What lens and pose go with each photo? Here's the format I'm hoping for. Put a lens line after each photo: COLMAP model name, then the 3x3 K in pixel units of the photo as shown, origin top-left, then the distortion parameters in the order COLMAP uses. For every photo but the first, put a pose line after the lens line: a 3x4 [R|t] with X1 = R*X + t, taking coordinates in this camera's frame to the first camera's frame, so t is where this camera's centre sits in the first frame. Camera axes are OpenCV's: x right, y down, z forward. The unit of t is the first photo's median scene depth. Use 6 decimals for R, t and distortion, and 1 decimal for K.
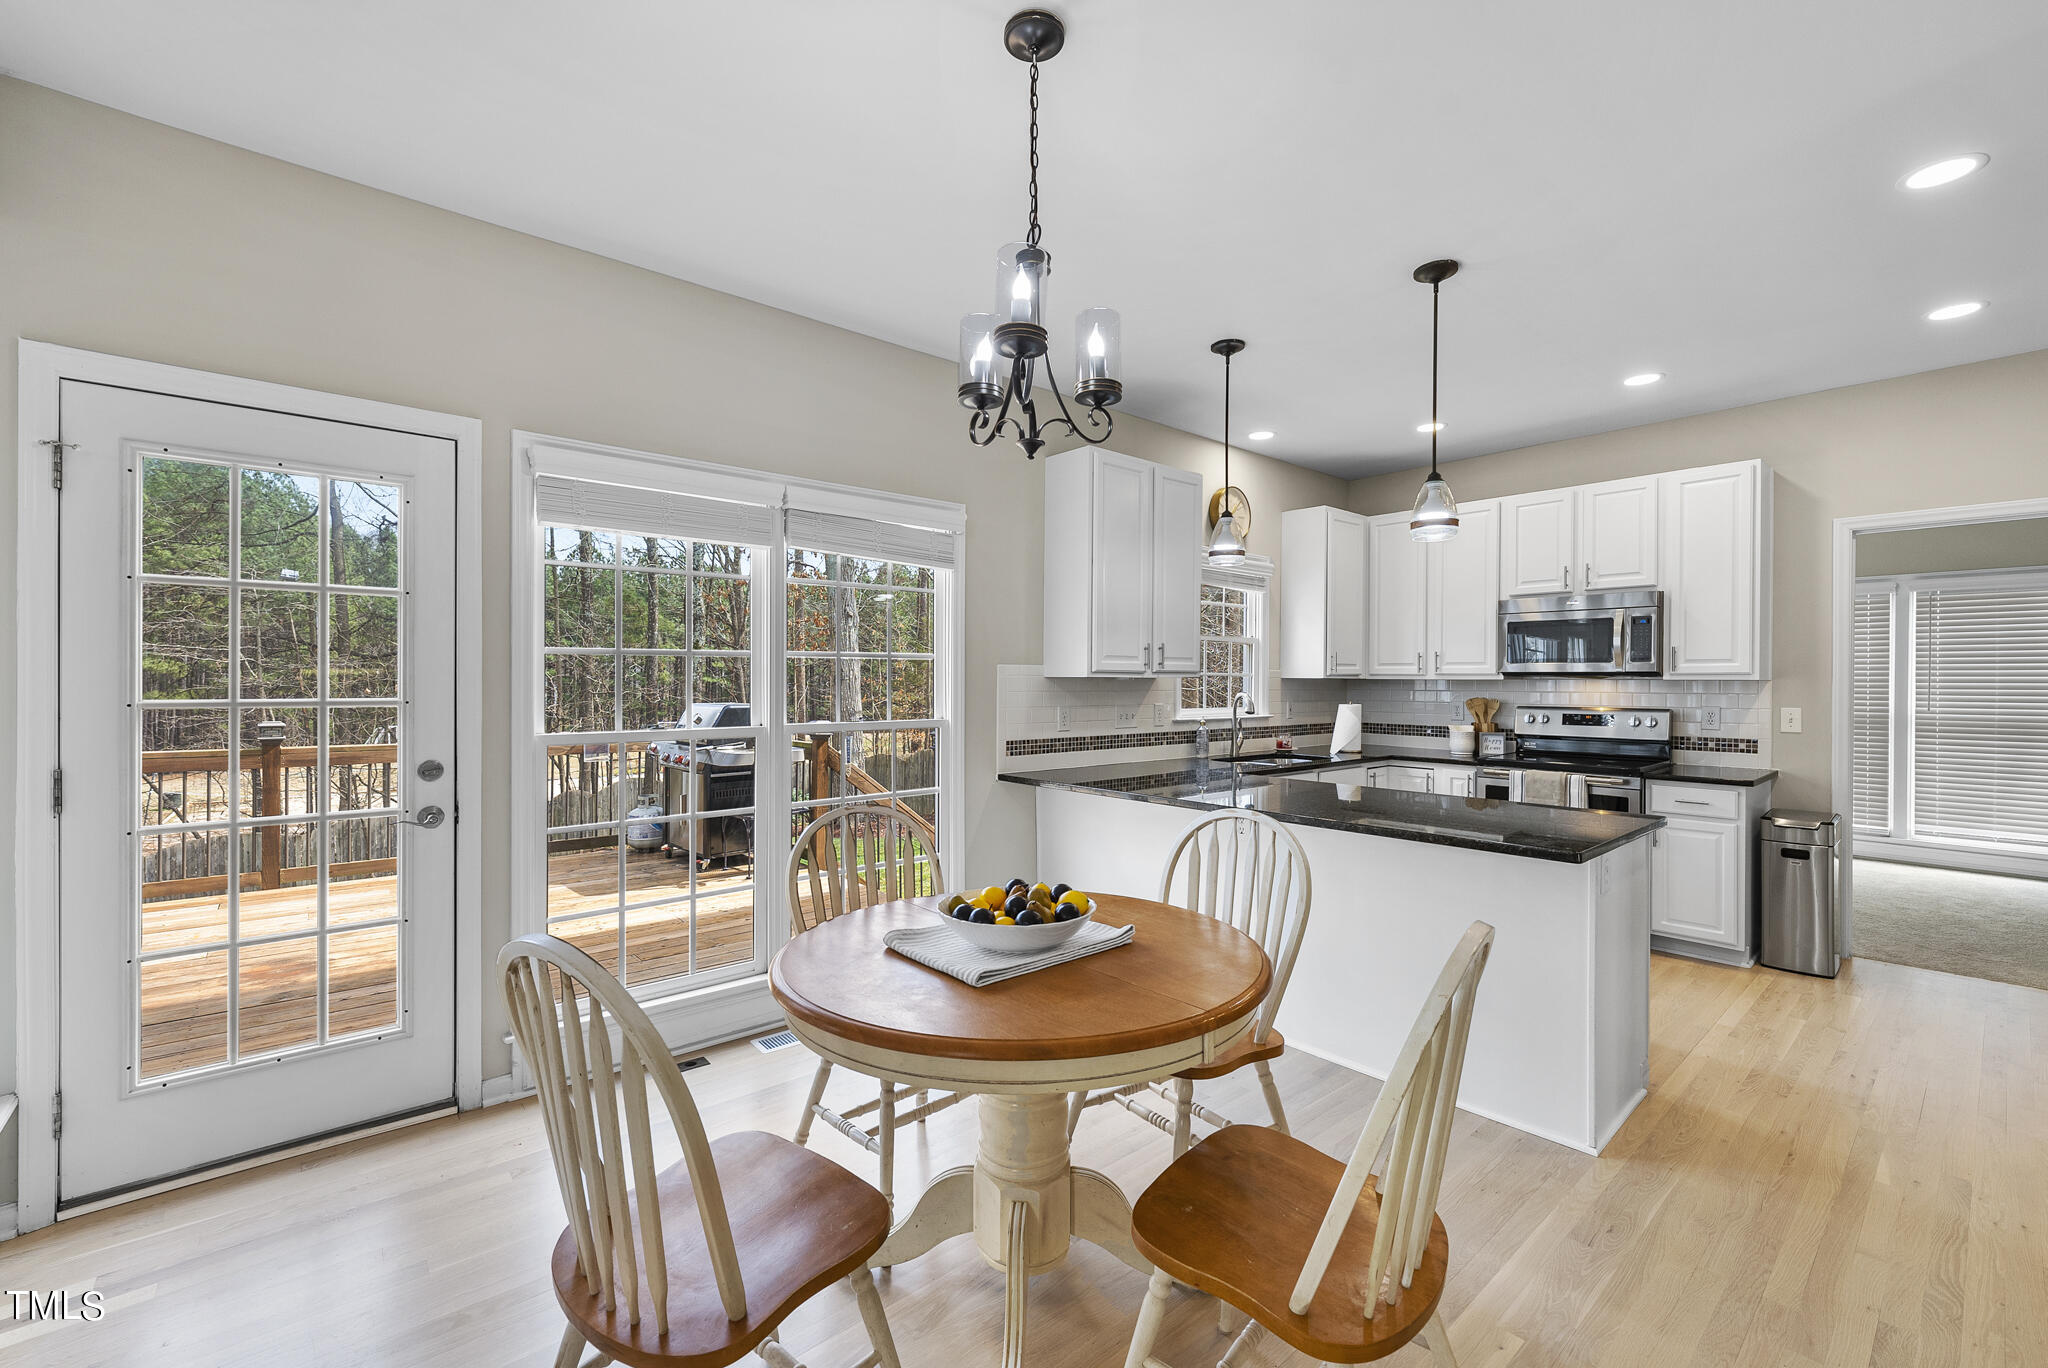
lens RADIAL K [[847.1, 0, 1020.3], [0, 847.1, 681.0], [0, 0, 1]] dist [0.001805, 0.000350]
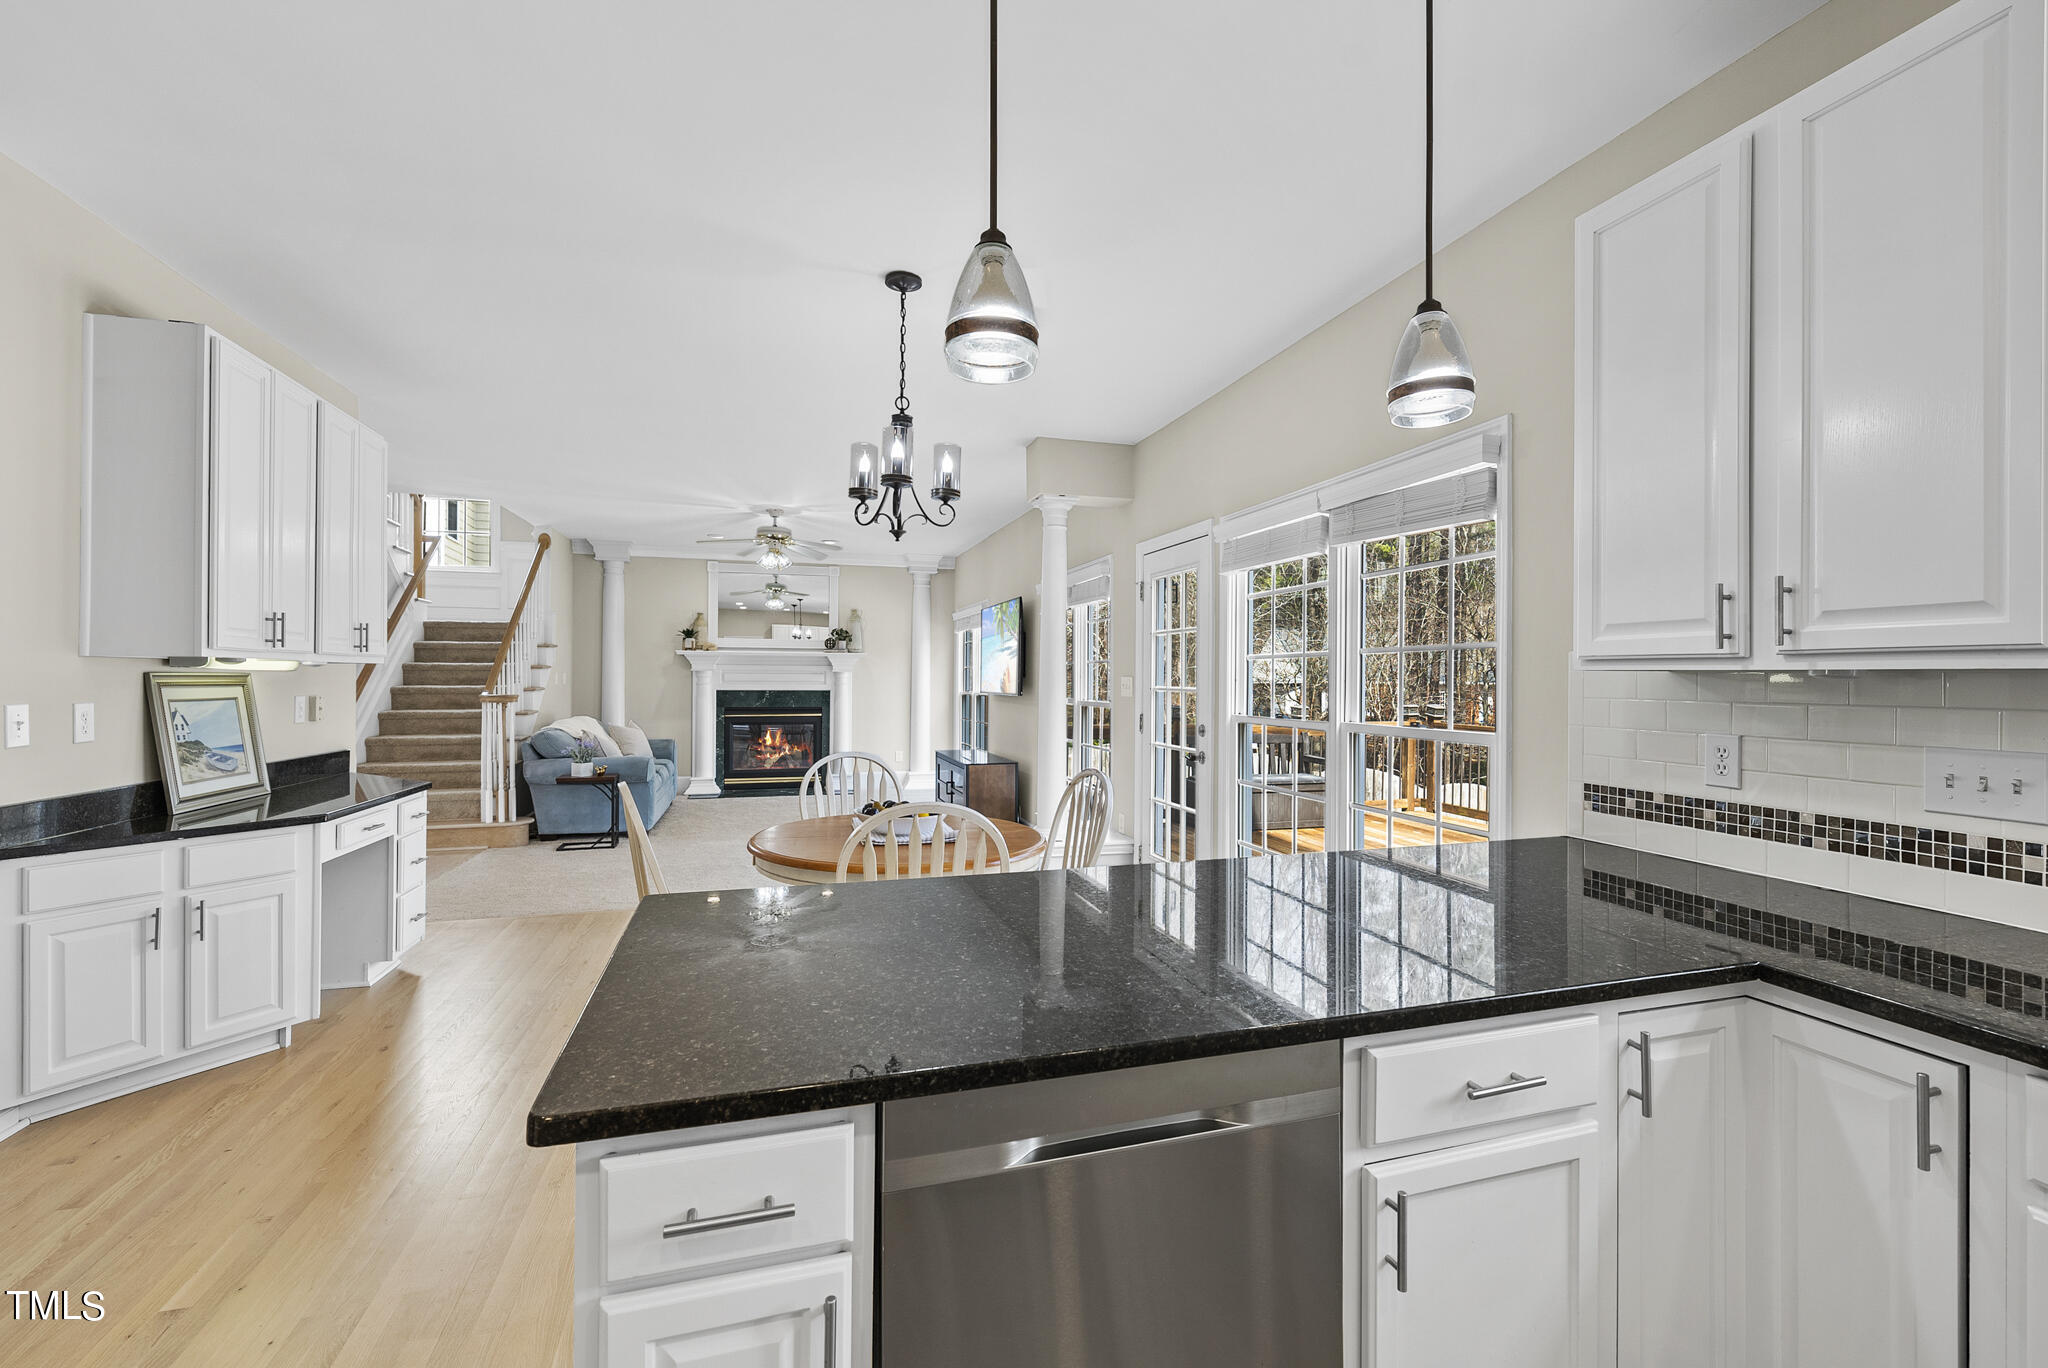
lens RADIAL K [[873.7, 0, 1032.0], [0, 873.7, 676.3], [0, 0, 1]] dist [0.002923, -0.000006]
pose [[-0.400417, -0.007618, -0.916301, 0.613238], [-0.010585, 0.999937, -0.003688, 0.003716], [0.916272, 0.008222, -0.400472, 0.800082]]
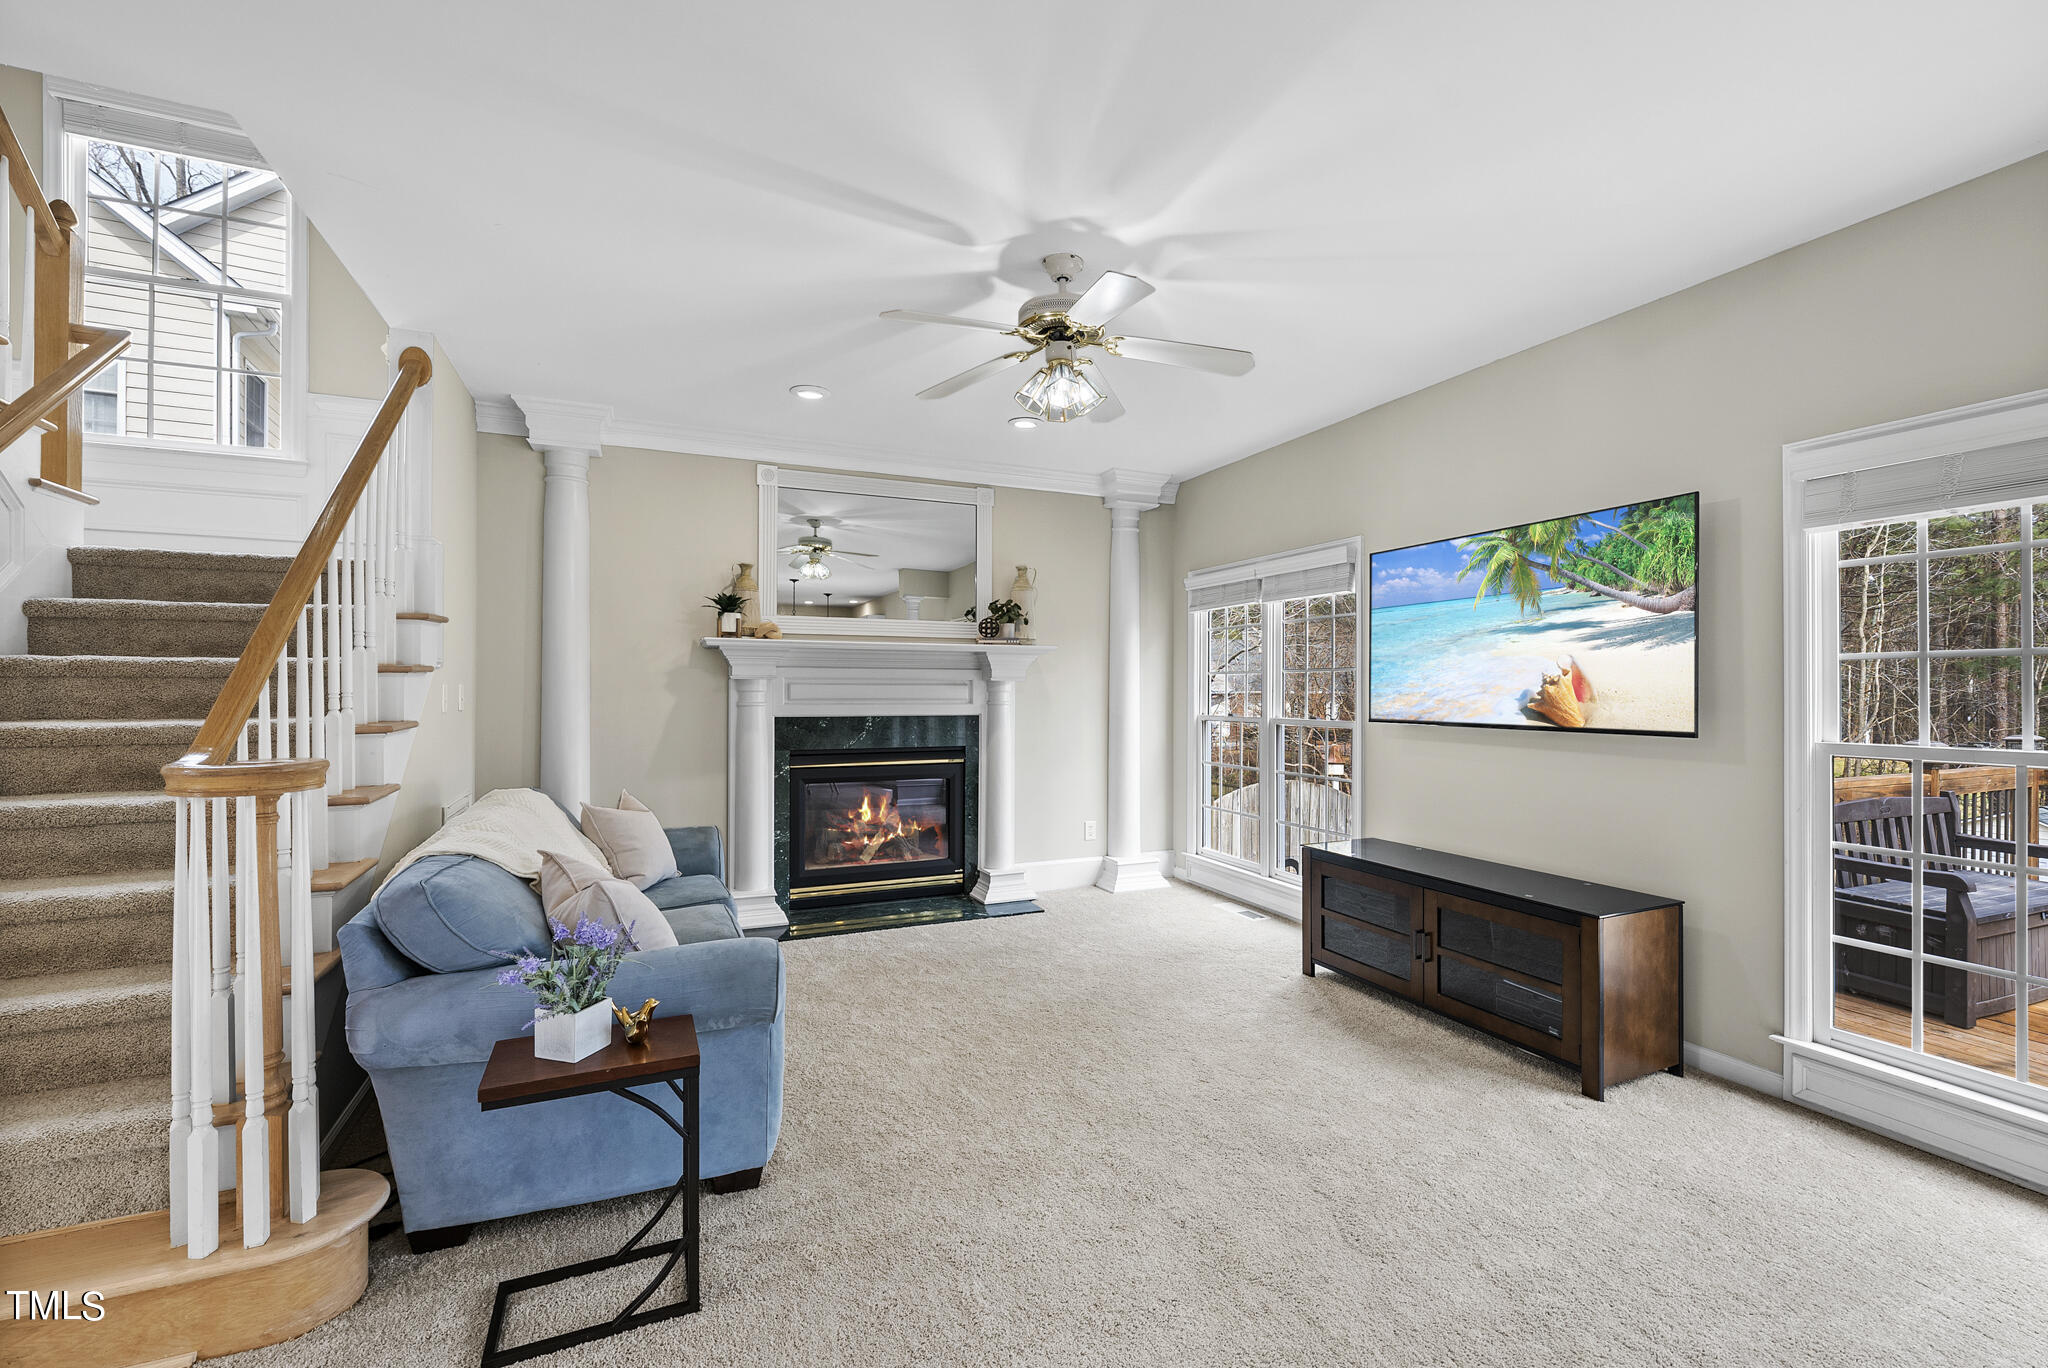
lens RADIAL K [[849.6, 0, 1024.0], [0, 849.6, 684.0], [0, 0, 1]] dist [-0.000632, -0.000163]
pose [[-0.284204, -0.009796, -0.958714, -0.121142], [-0.006919, 0.999943, -0.008167, 0.002842], [0.958739, 0.004312, -0.284256, -0.182014]]
